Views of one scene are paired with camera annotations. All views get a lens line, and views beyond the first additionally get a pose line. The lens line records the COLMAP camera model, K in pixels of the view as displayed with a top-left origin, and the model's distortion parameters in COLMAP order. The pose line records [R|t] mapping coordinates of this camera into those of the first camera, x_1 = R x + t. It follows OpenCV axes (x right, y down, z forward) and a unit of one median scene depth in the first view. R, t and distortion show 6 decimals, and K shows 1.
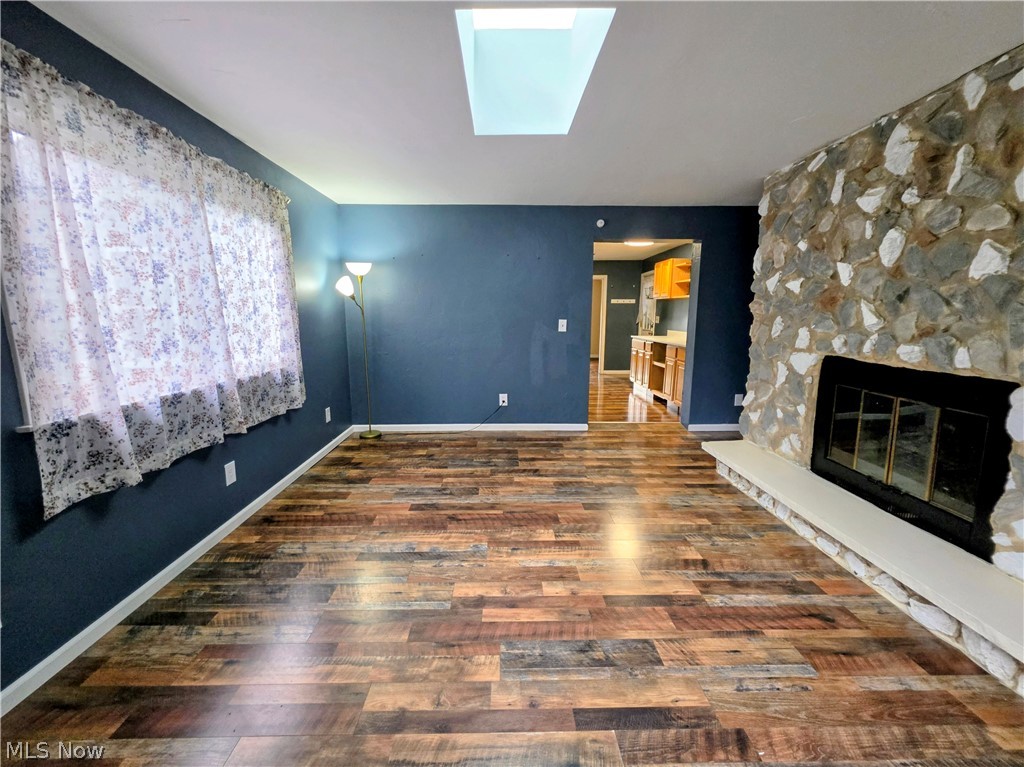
lens RADIAL K [[416.8, 0, 510.5], [0, 416.8, 379.0], [0, 0, 1]] dist [-0.001570, -0.000165]
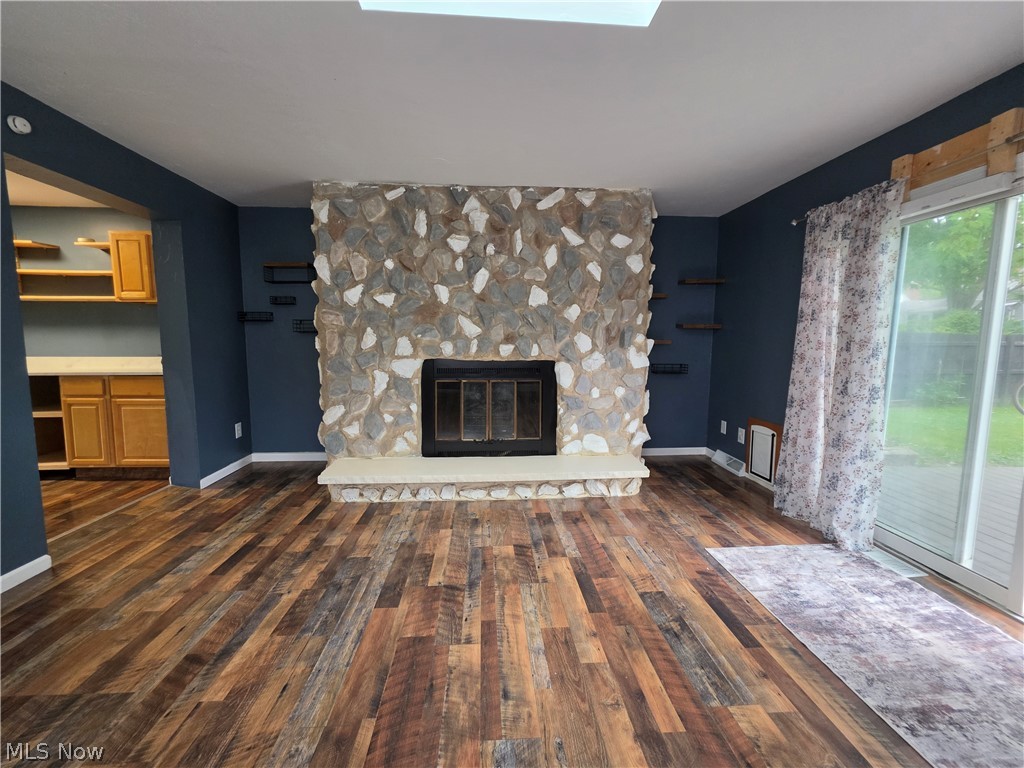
lens RADIAL K [[408.8, 0, 508.6], [0, 408.8, 380.3], [0, 0, 1]] dist [-0.001857, 0.000372]
pose [[-0.039716, -0.104198, 0.993763, -0.501152], [0.152982, 0.982189, 0.109098, -0.099627], [-0.987431, 0.156360, -0.023068, 0.883390]]
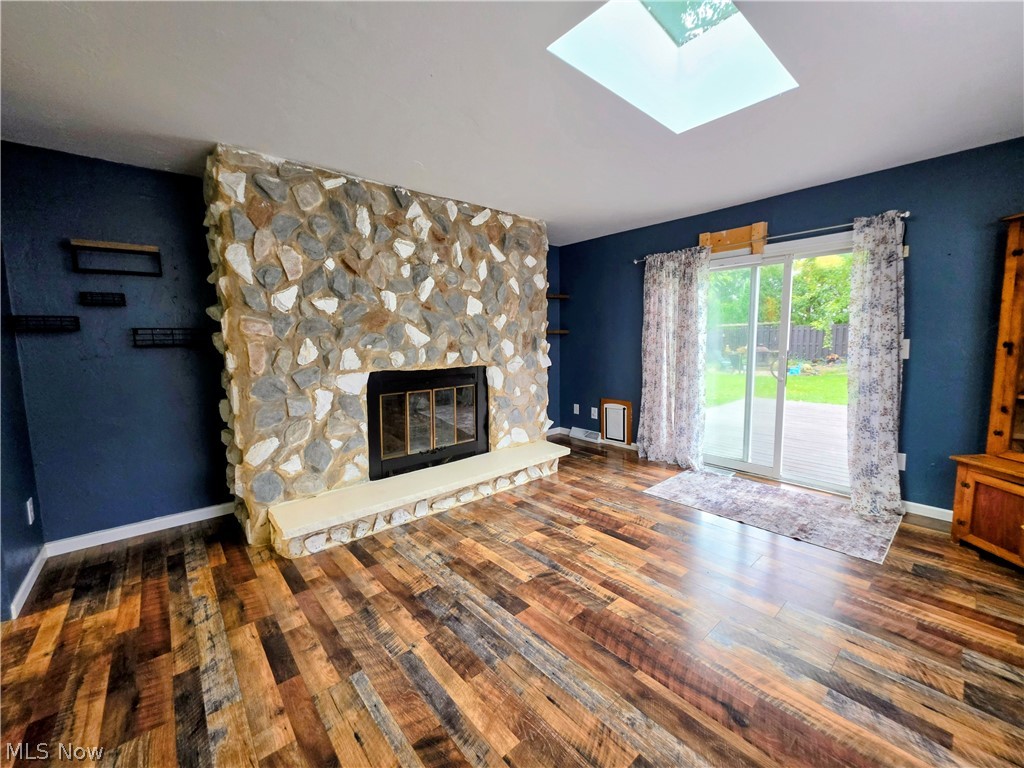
lens RADIAL K [[408.8, 0, 508.6], [0, 408.8, 380.3], [0, 0, 1]] dist [-0.001857, 0.000372]
pose [[-0.633215, -0.070322, 0.770775, -0.344291], [0.138053, 0.969632, 0.201879, -0.226685], [-0.761564, 0.234240, -0.604277, 1.531820]]
